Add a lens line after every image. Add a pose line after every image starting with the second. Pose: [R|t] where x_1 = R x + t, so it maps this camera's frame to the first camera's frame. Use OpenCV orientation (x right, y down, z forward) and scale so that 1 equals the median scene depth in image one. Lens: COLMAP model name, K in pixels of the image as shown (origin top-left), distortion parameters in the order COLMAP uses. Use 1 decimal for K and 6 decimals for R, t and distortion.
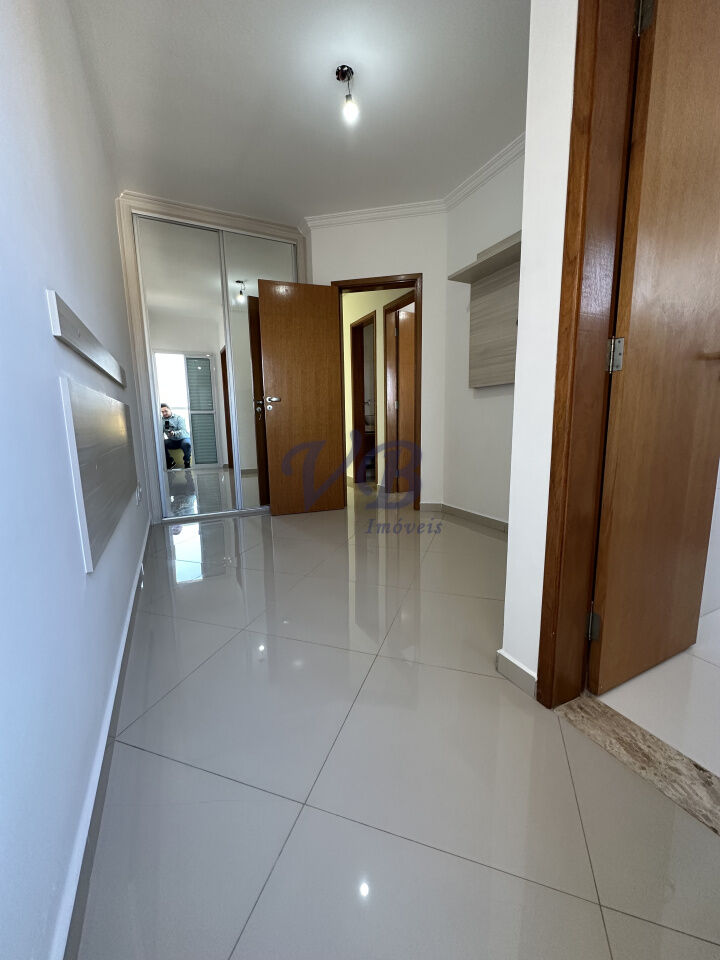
lens RADIAL K [[381.9, 0, 361.5], [0, 381.9, 480.1], [0, 0, 1]] dist [-0.001858, 0.000122]
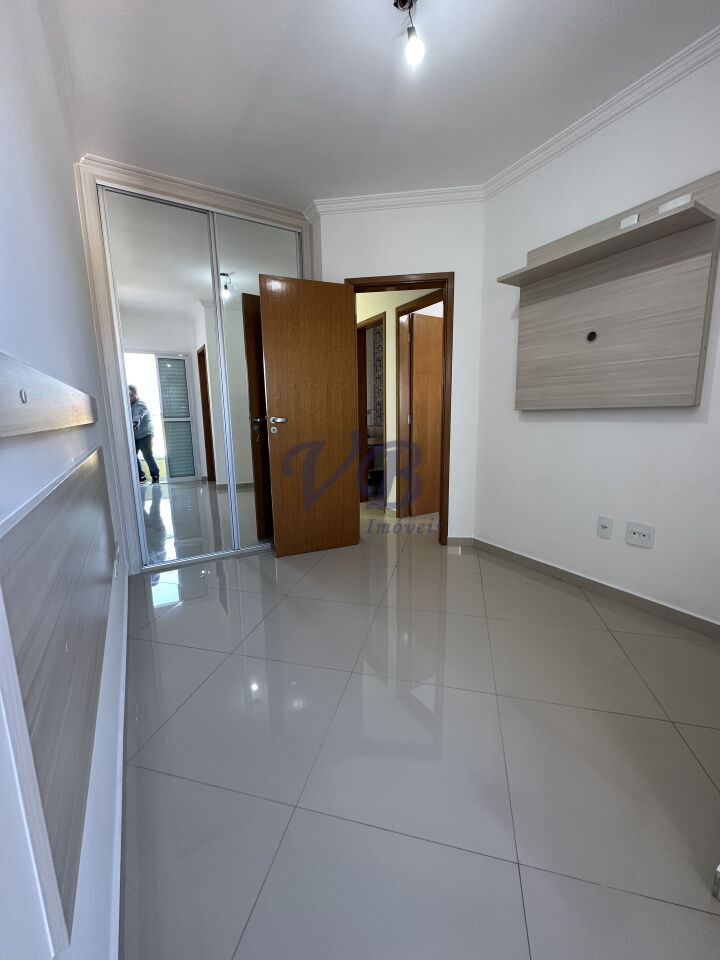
lens RADIAL K [[381.9, 0, 361.5], [0, 381.9, 480.1], [0, 0, 1]] dist [-0.001858, 0.000122]
pose [[0.997208, -0.011443, 0.073793, -0.106509], [0.010396, 0.999840, 0.014554, -0.085589], [-0.073947, -0.013747, 0.997167, 0.147514]]
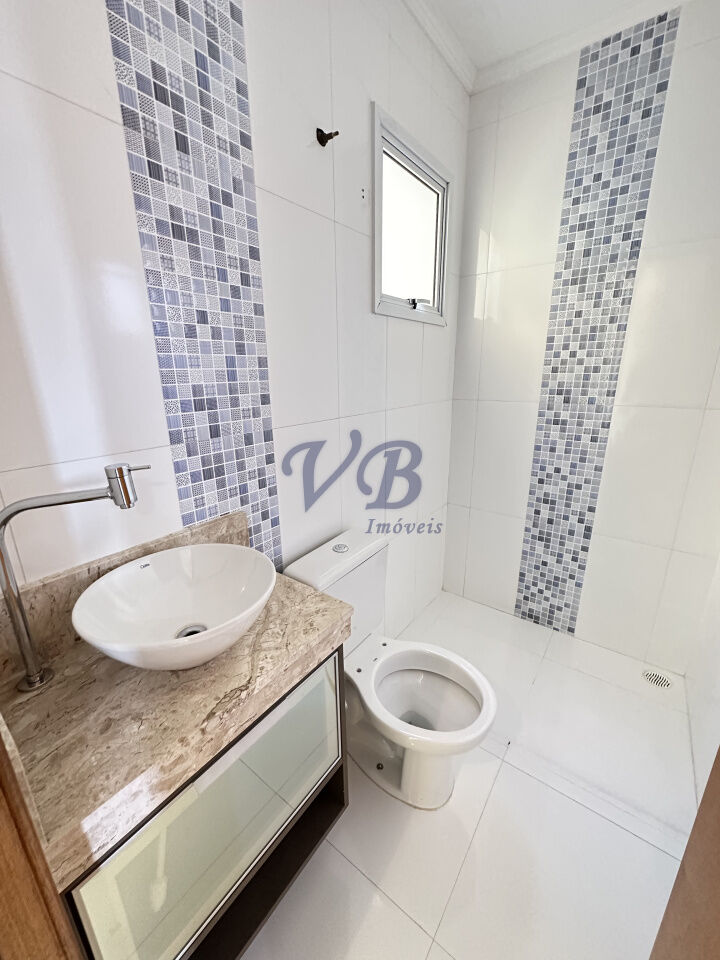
lens RADIAL K [[381.9, 0, 361.5], [0, 381.9, 480.1], [0, 0, 1]] dist [-0.001858, 0.000122]
pose [[0.888933, -0.121147, 0.441726, 0.023649], [0.066903, 0.988387, 0.136439, -0.292920], [-0.453125, -0.091732, 0.886715, 1.142983]]
